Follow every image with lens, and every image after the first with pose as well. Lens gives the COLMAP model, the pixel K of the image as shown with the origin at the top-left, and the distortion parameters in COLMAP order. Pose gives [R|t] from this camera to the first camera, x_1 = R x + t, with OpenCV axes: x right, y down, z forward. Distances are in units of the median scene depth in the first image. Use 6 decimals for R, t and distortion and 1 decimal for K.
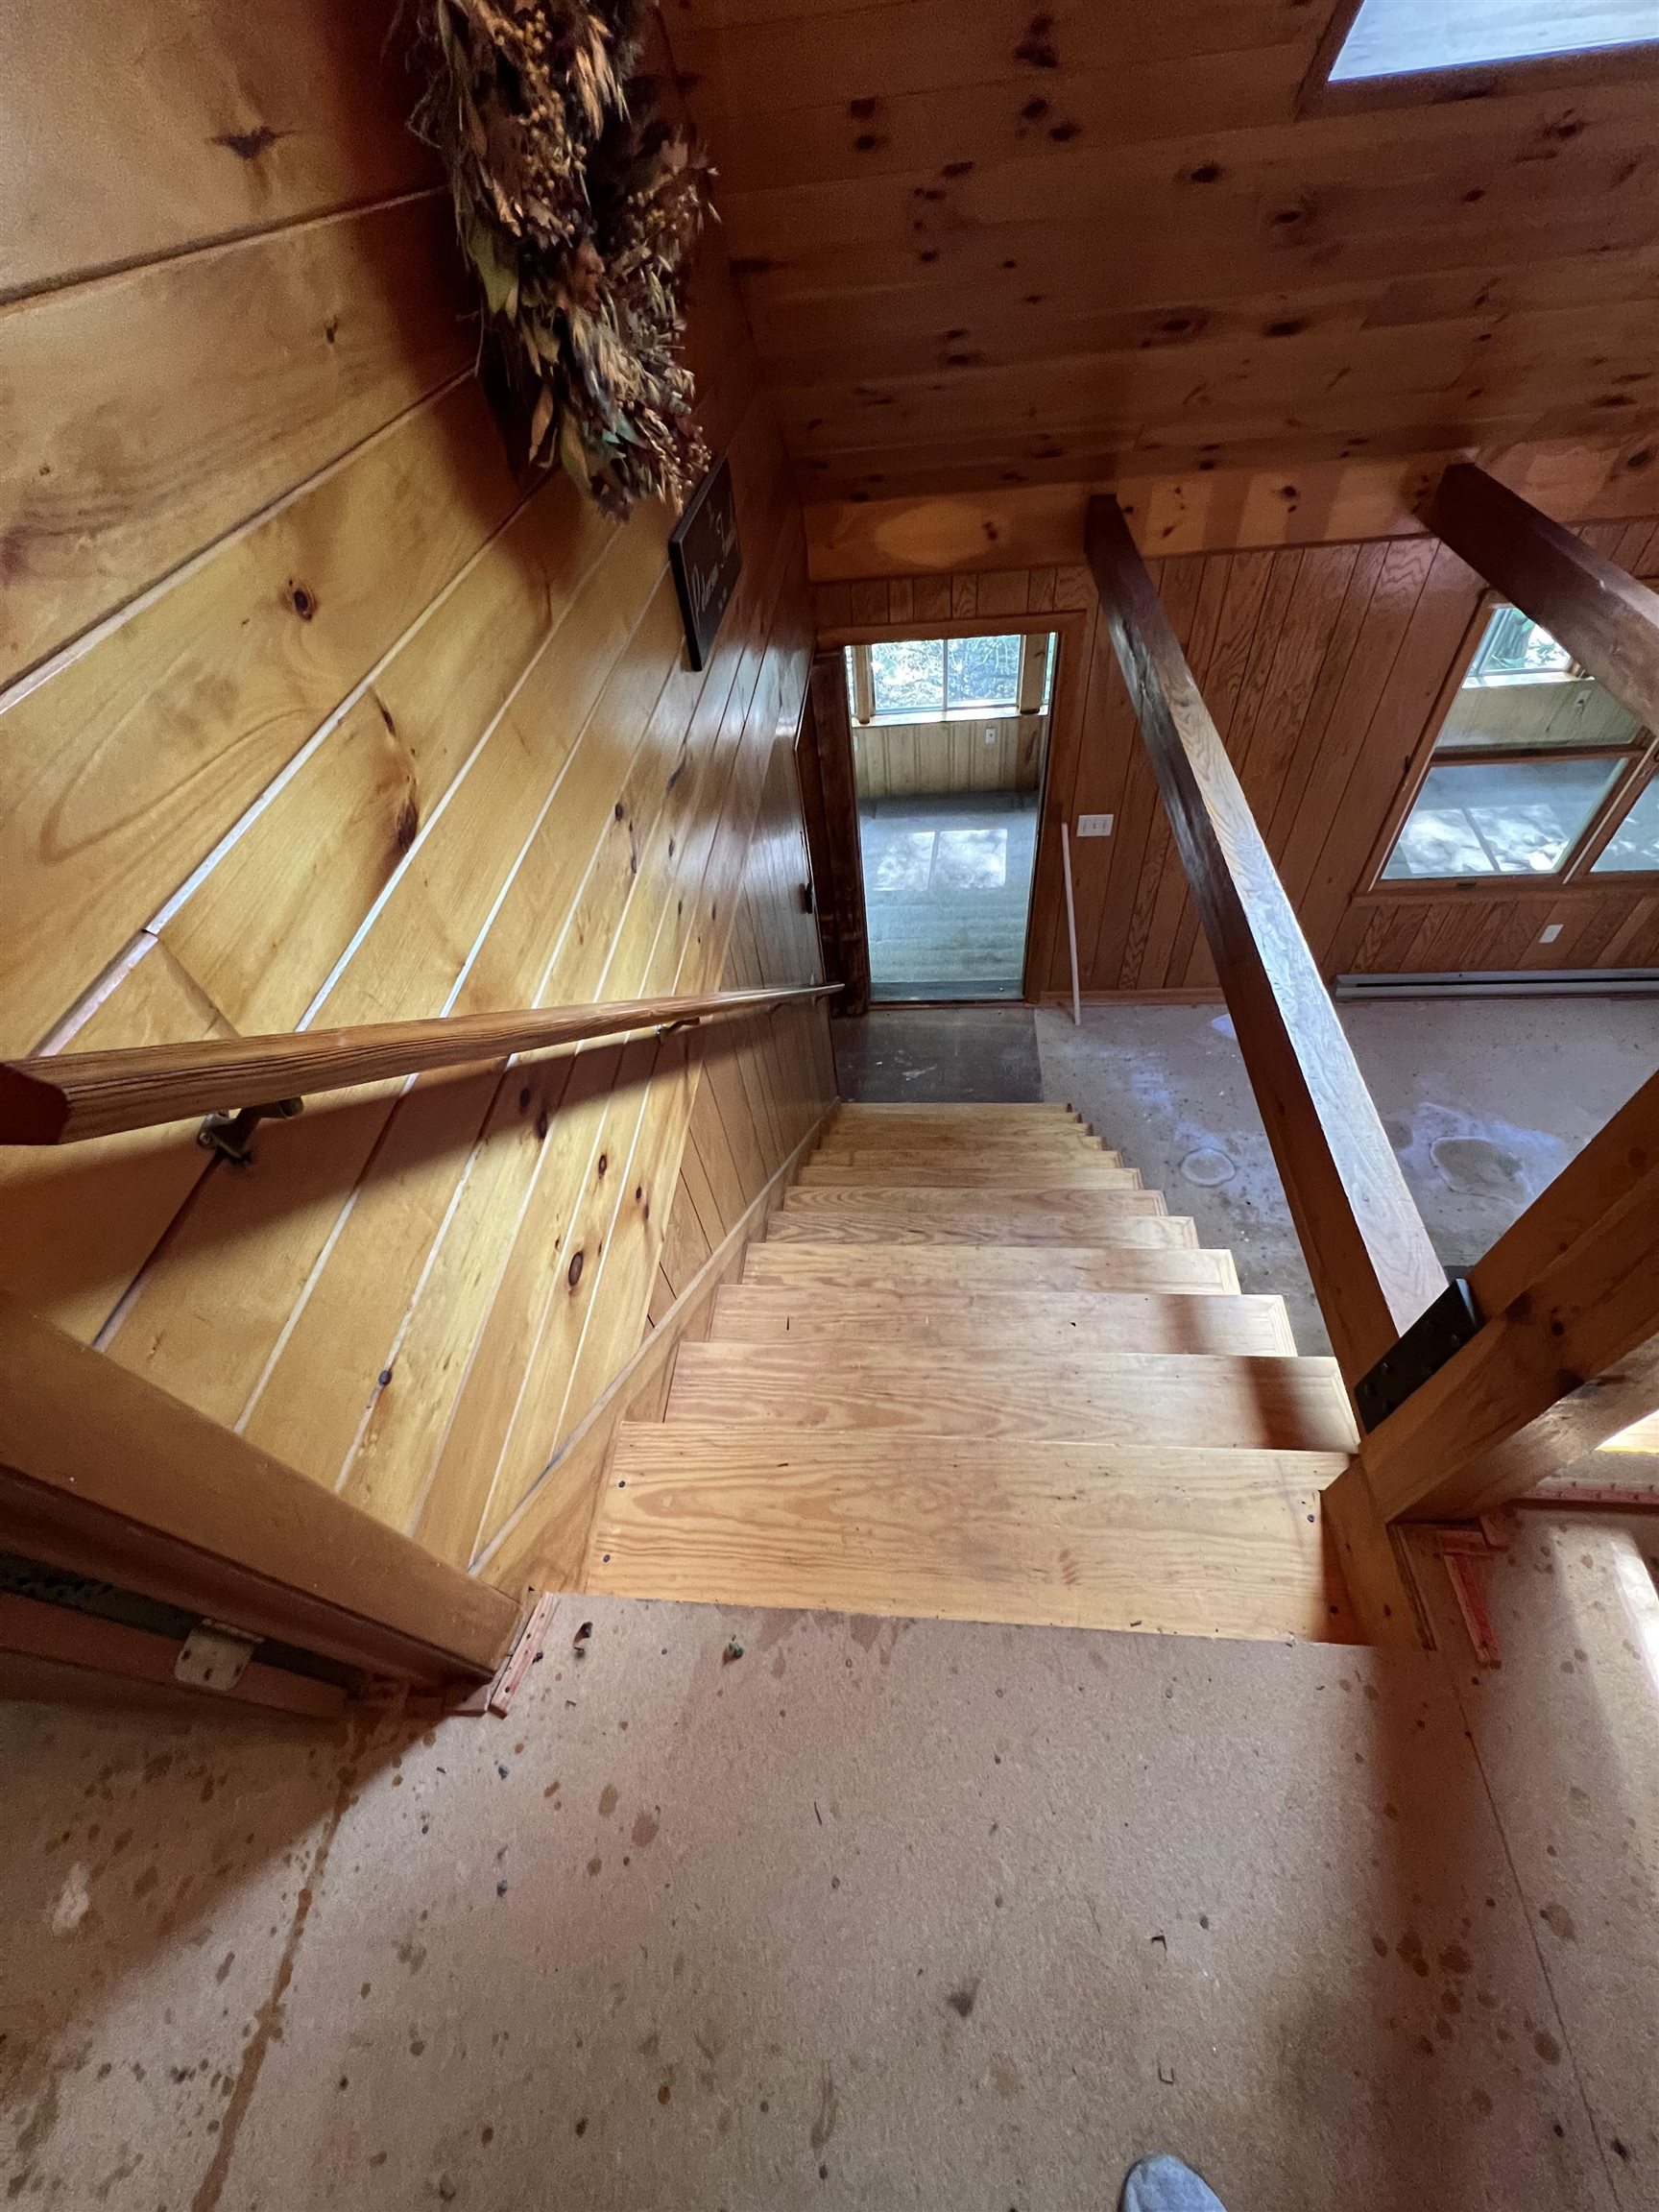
lens RADIAL K [[889.4, 0, 831.5], [0, 889.4, 1110.6], [0, 0, 1]] dist [0.000456, 0.000331]
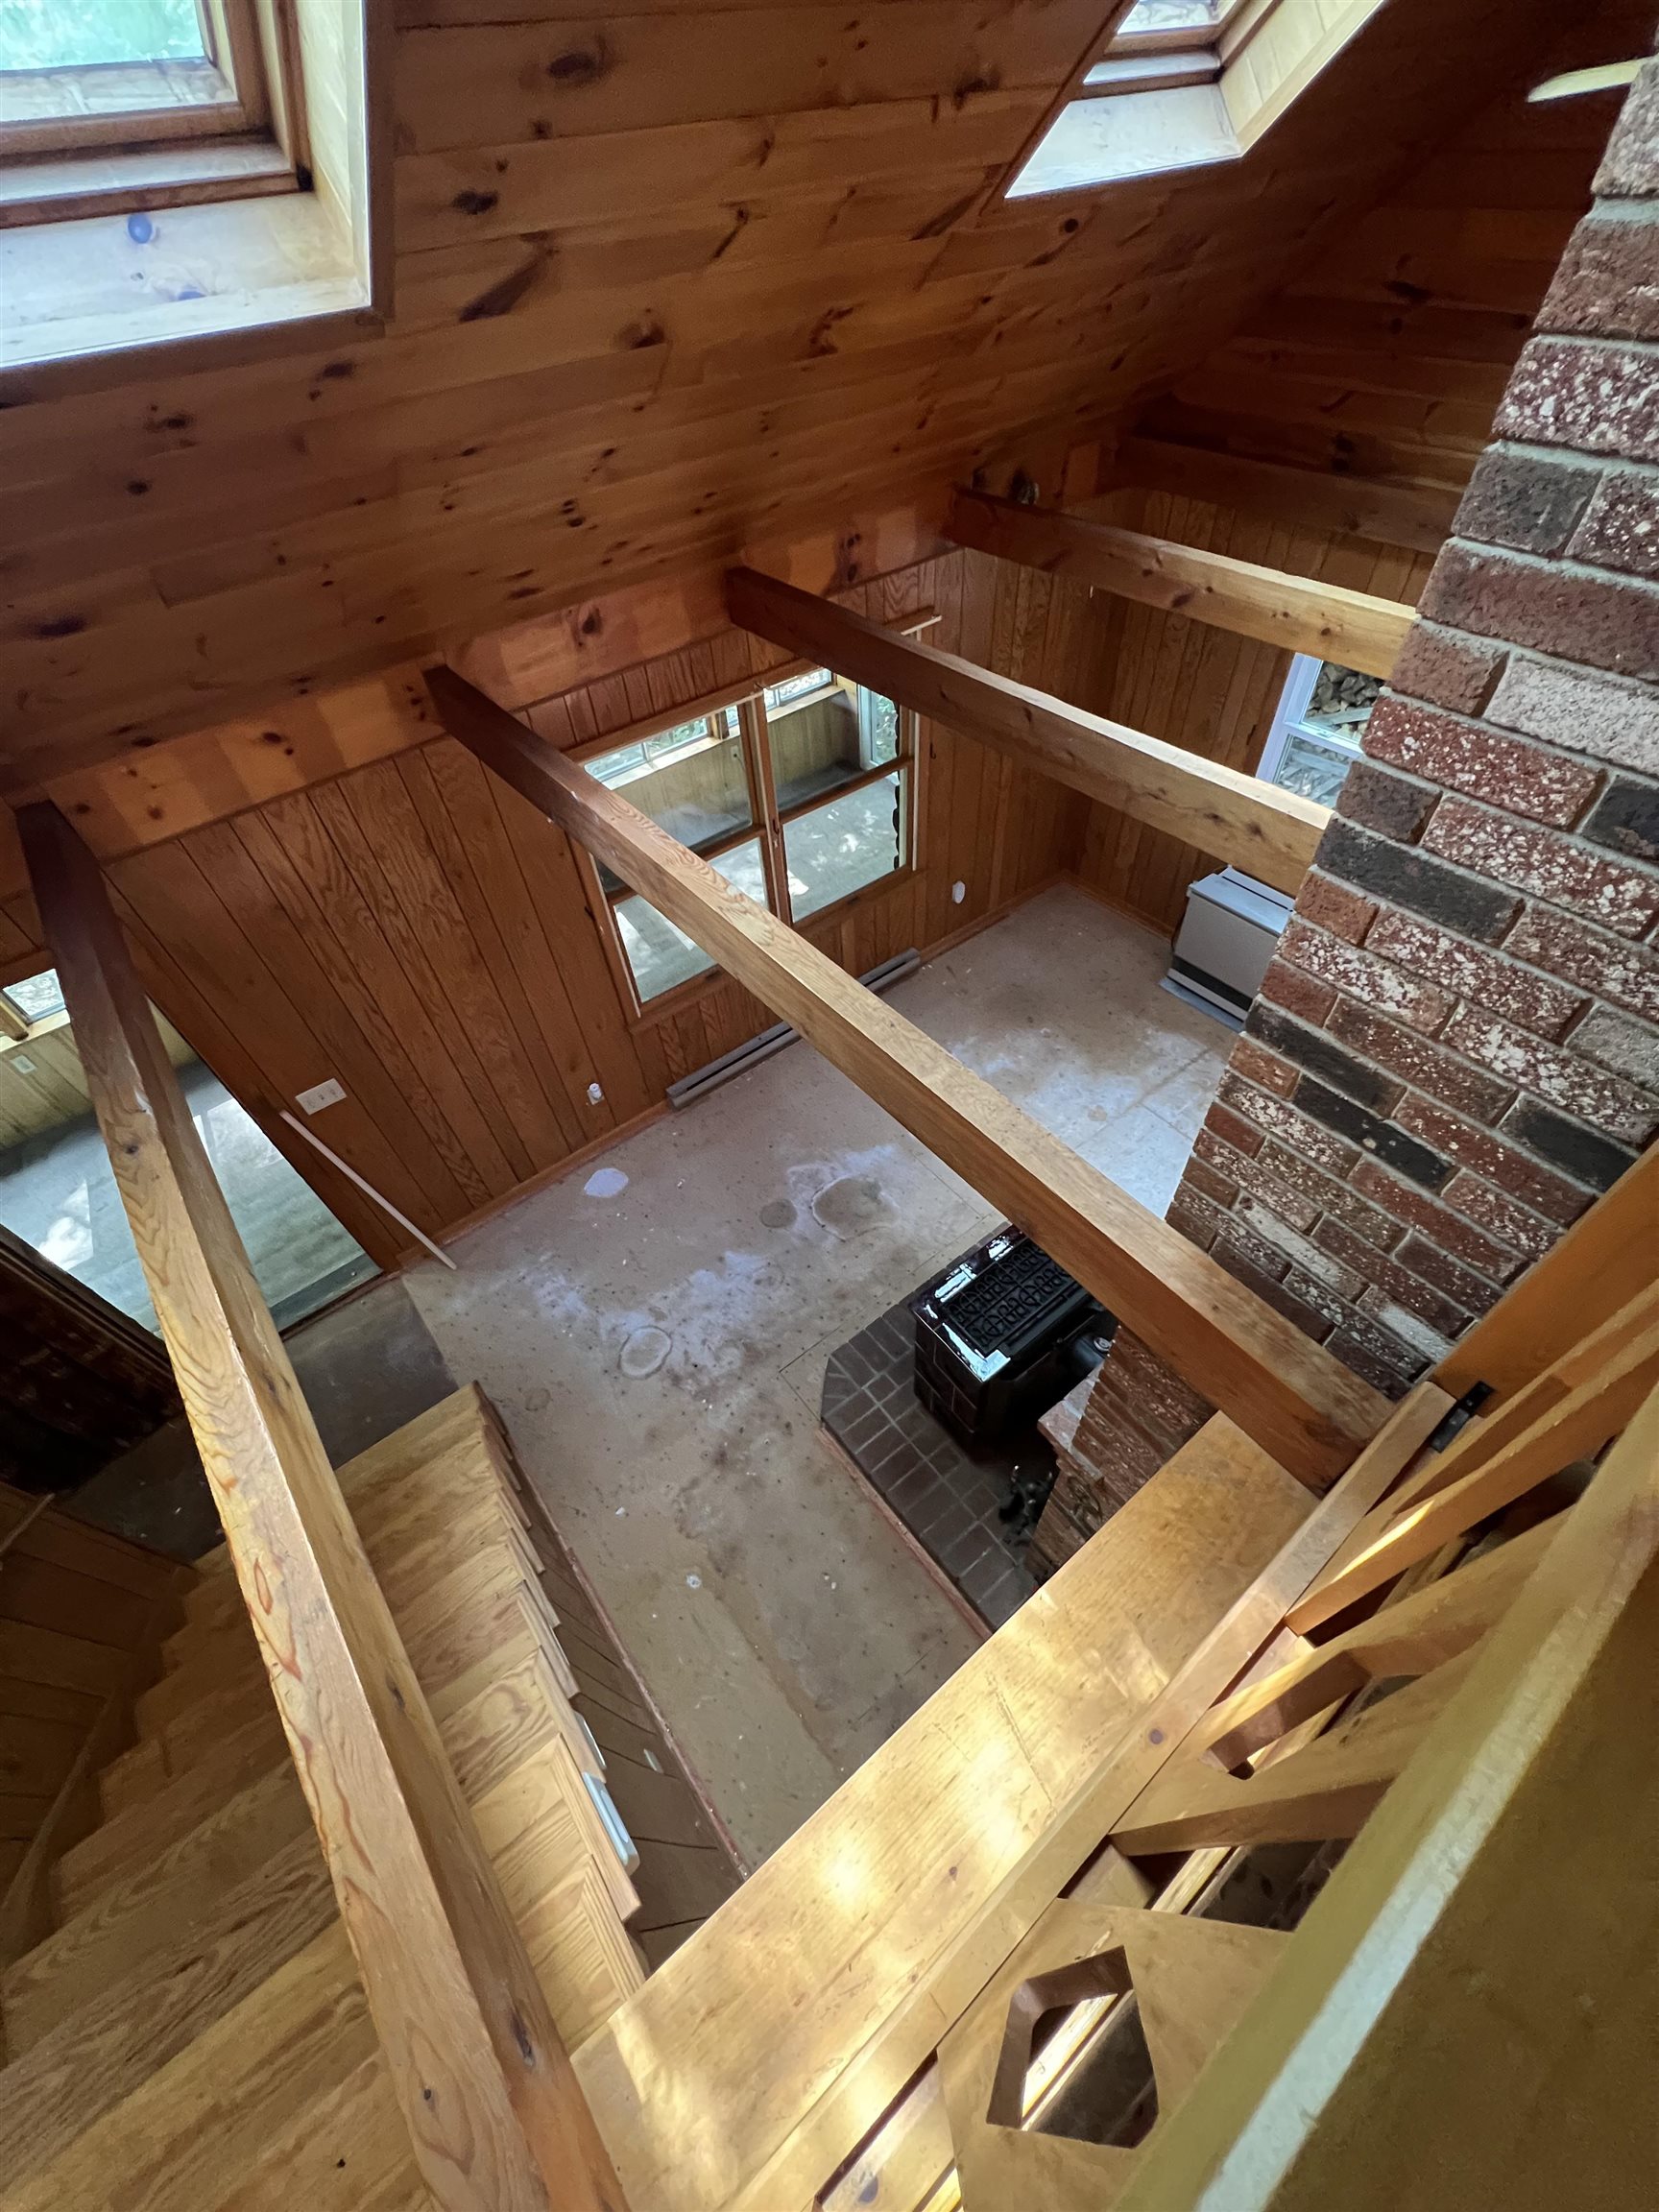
lens RADIAL K [[889.4, 0, 829.7], [0, 889.4, 1114.1], [0, 0, 1]] dist [0.000456, 0.000331]
pose [[0.741983, -0.477931, 0.470153, 0.313406], [0.507213, 0.858766, 0.072504, -0.153103], [-0.438403, 0.184671, 0.879602, 0.054948]]
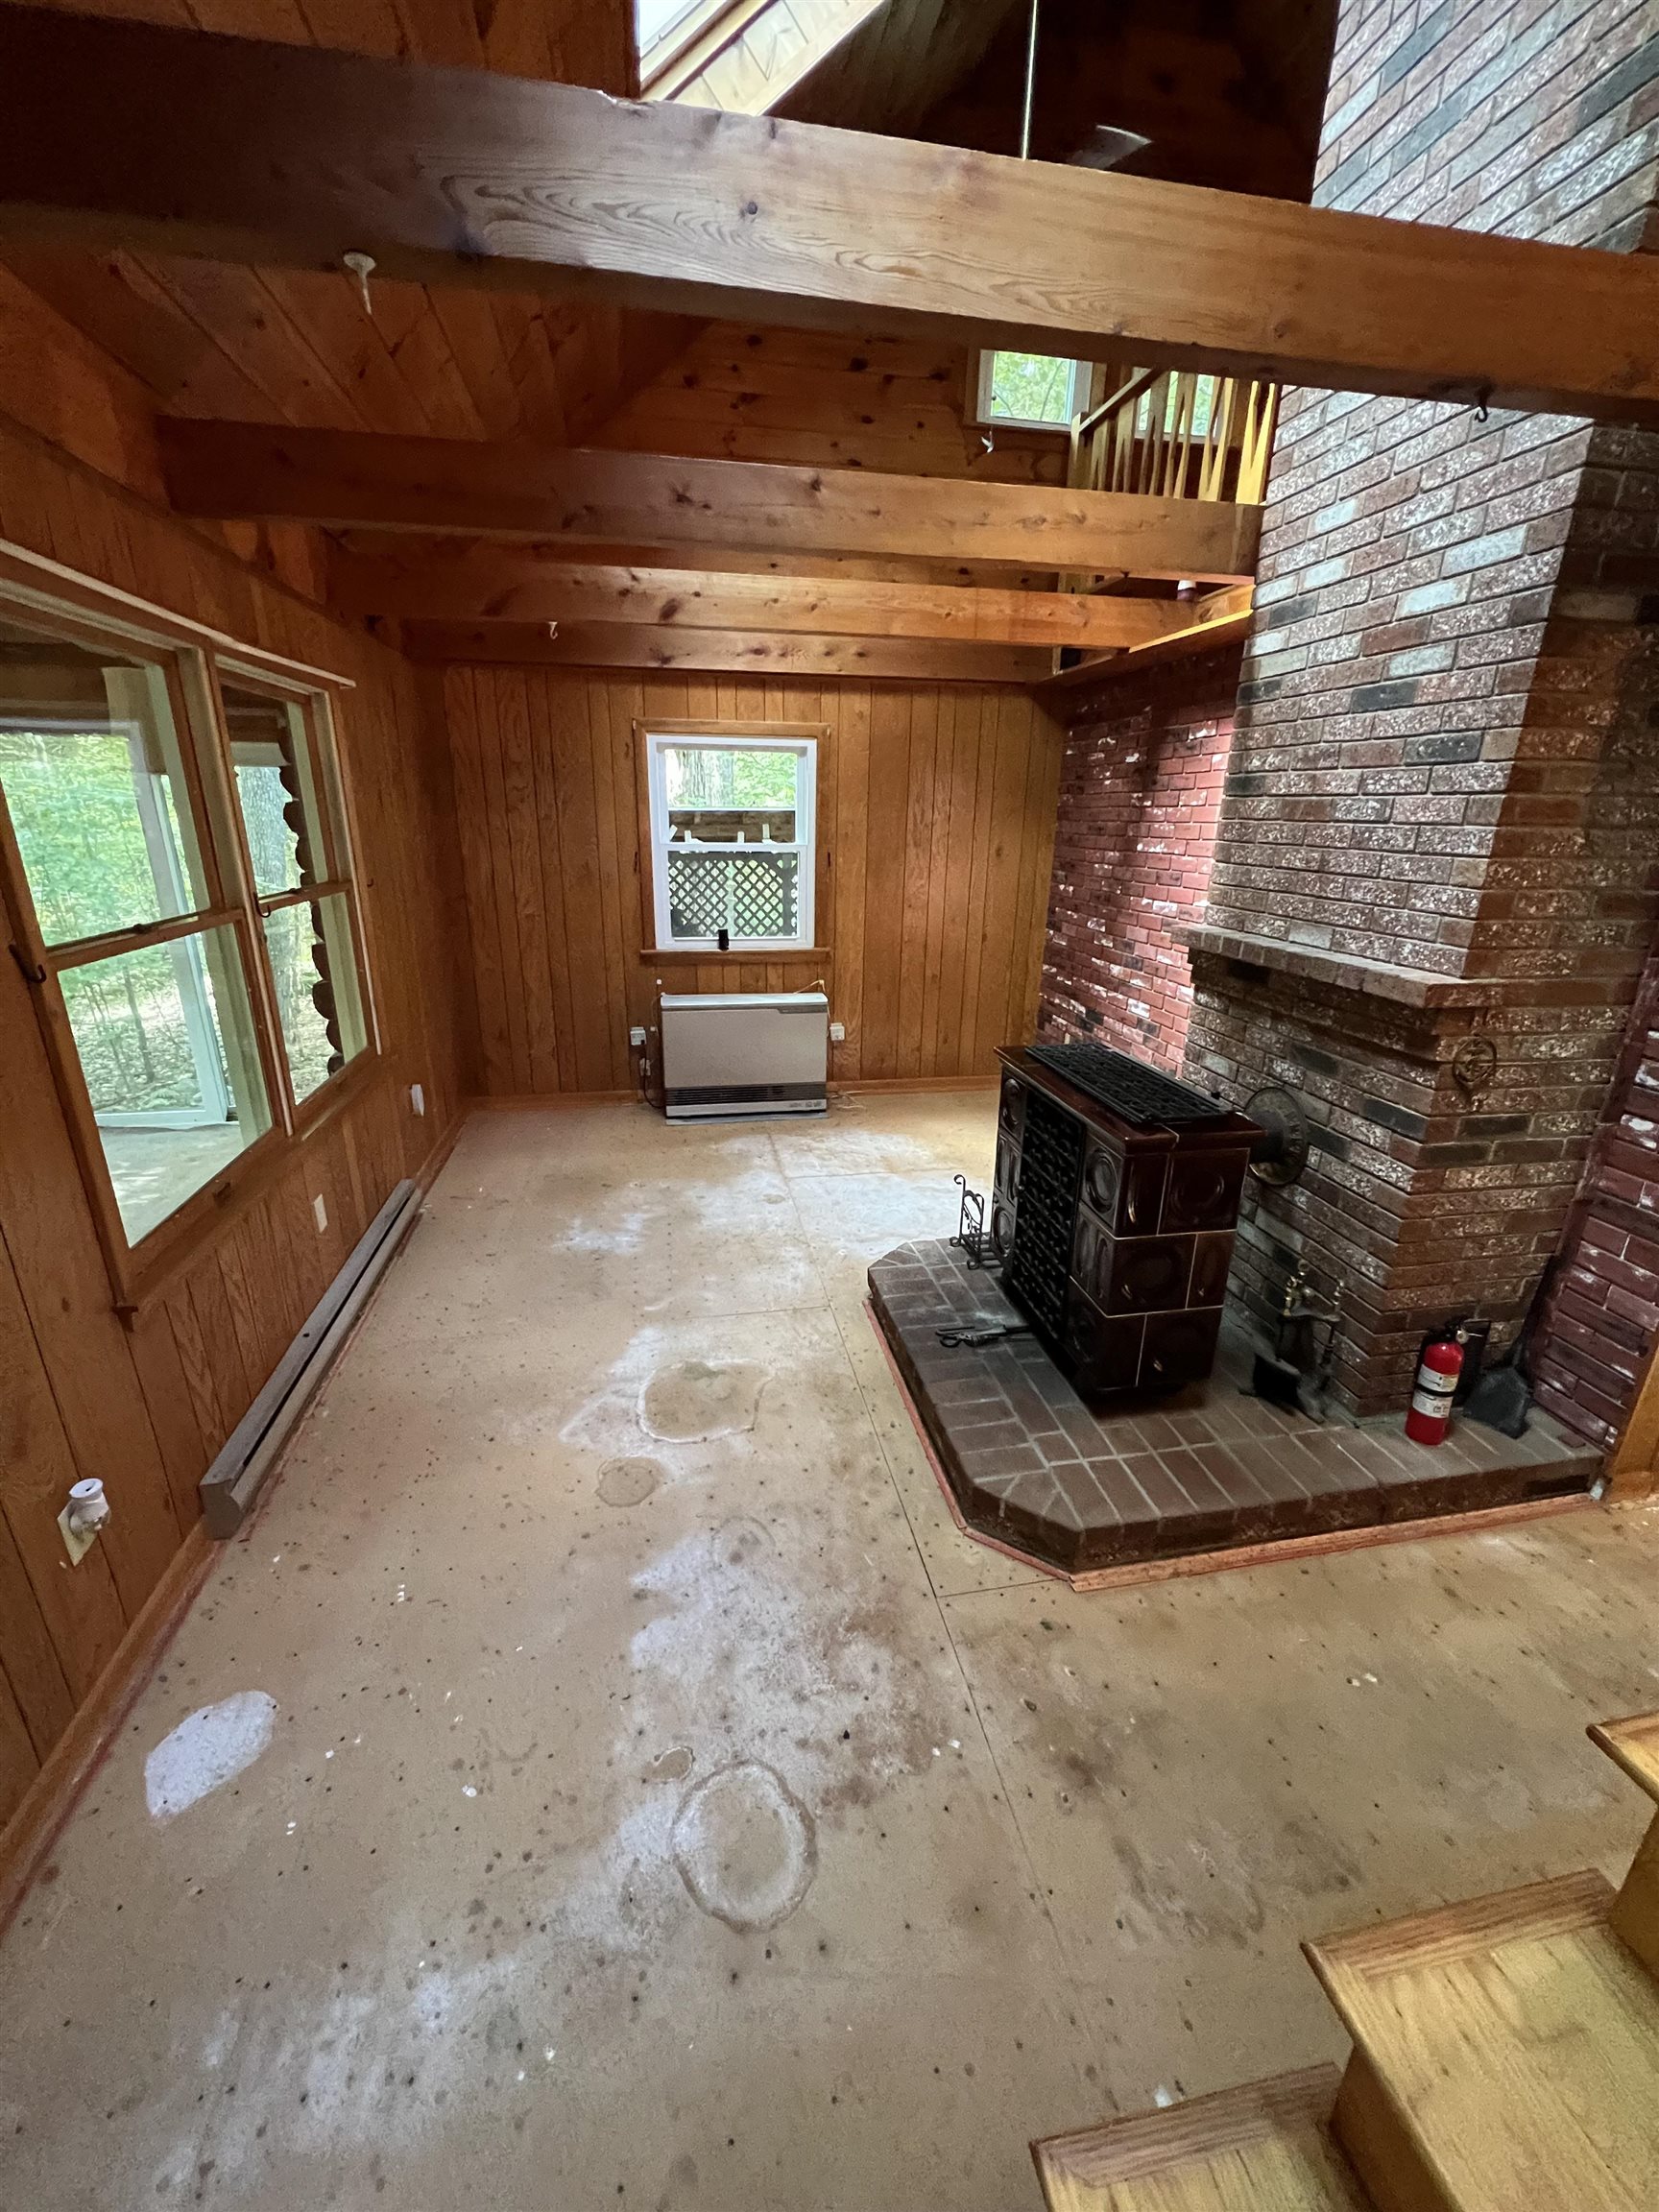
lens RADIAL K [[889.4, 0, 824.1], [0, 889.4, 1110.6], [0, 0, 1]] dist [0.000456, 0.000331]
pose [[-0.254363, -0.224037, 0.940801, 0.186527], [0.745687, 0.574021, 0.338305, -0.252230], [-0.615832, 0.787596, 0.021051, 0.946731]]
